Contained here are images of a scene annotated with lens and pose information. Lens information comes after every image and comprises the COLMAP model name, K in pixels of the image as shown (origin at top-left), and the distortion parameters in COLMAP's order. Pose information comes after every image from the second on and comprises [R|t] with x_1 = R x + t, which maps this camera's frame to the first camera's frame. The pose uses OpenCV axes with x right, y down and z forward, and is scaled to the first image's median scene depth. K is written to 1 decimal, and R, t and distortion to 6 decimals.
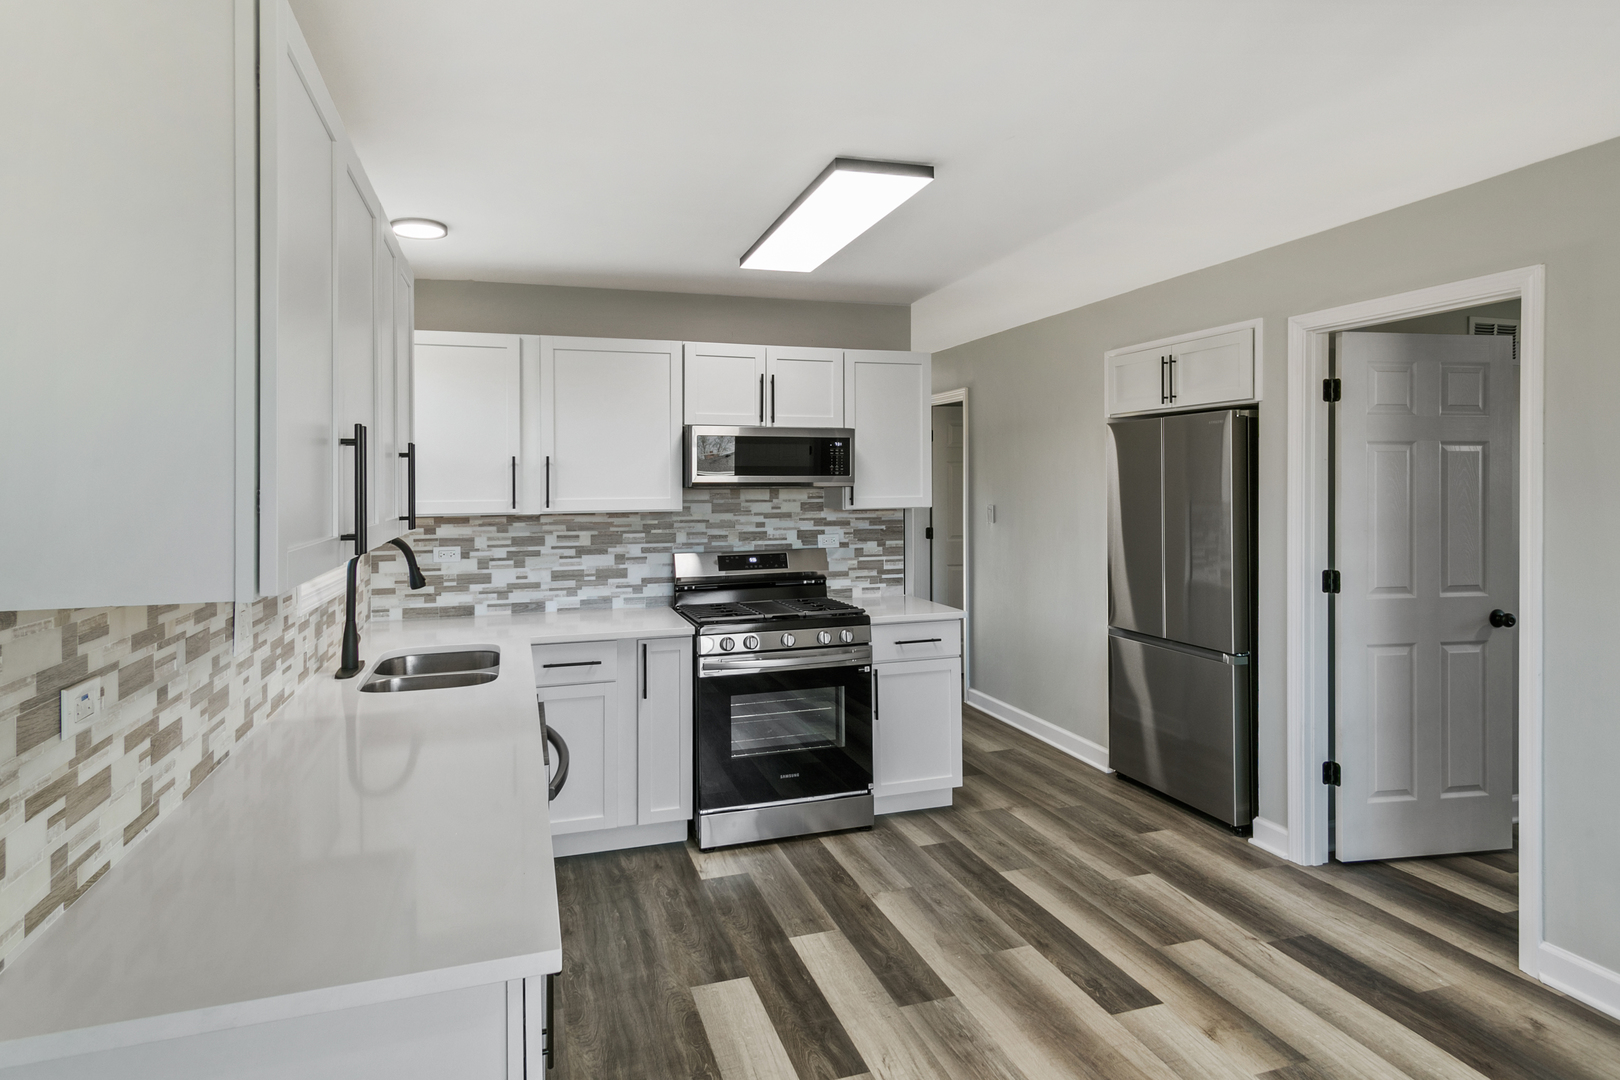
lens RADIAL K [[868.0, 0, 707.4], [0, 868.0, 376.0], [0, 0, 1]] dist [0.011595, -0.002571]
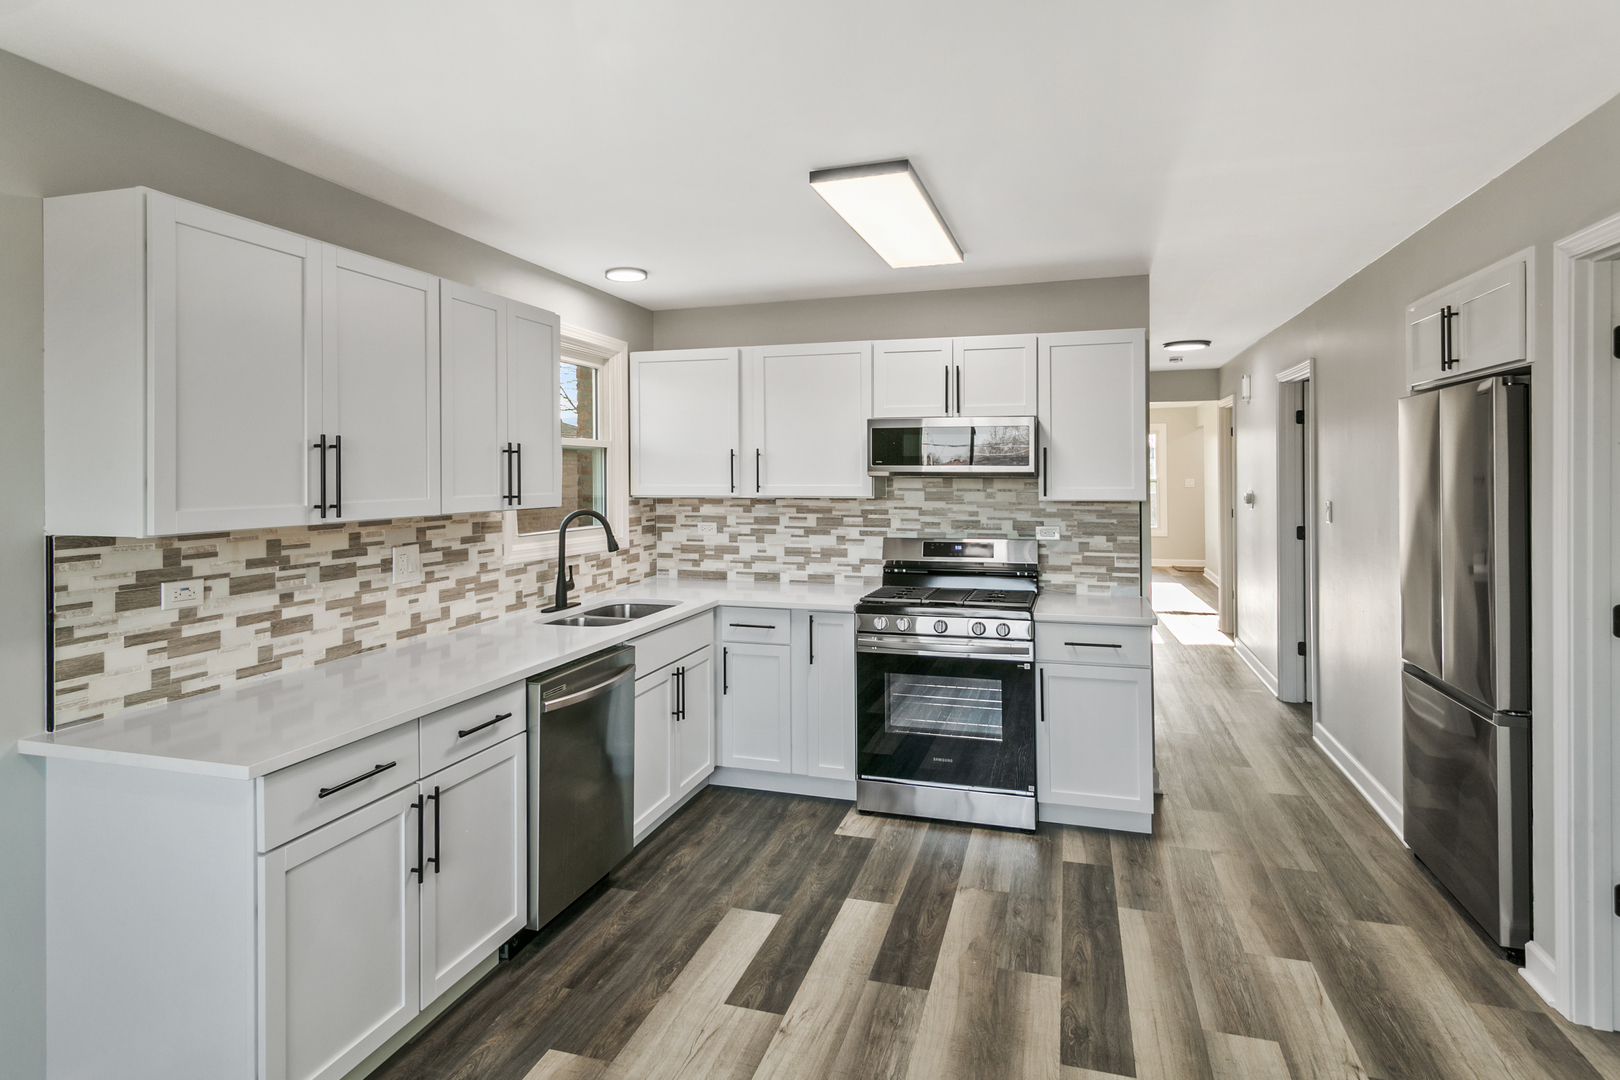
lens RADIAL K [[828.9, 0, 781.9], [0, 828.9, 363.4], [0, 0, 1]] dist [0.009699, -0.002461]
pose [[0.833202, -0.065775, -0.549043, 0.519838], [0.063771, 0.997705, -0.022750, 0.005760], [0.549280, -0.016058, 0.835484, 0.092222]]
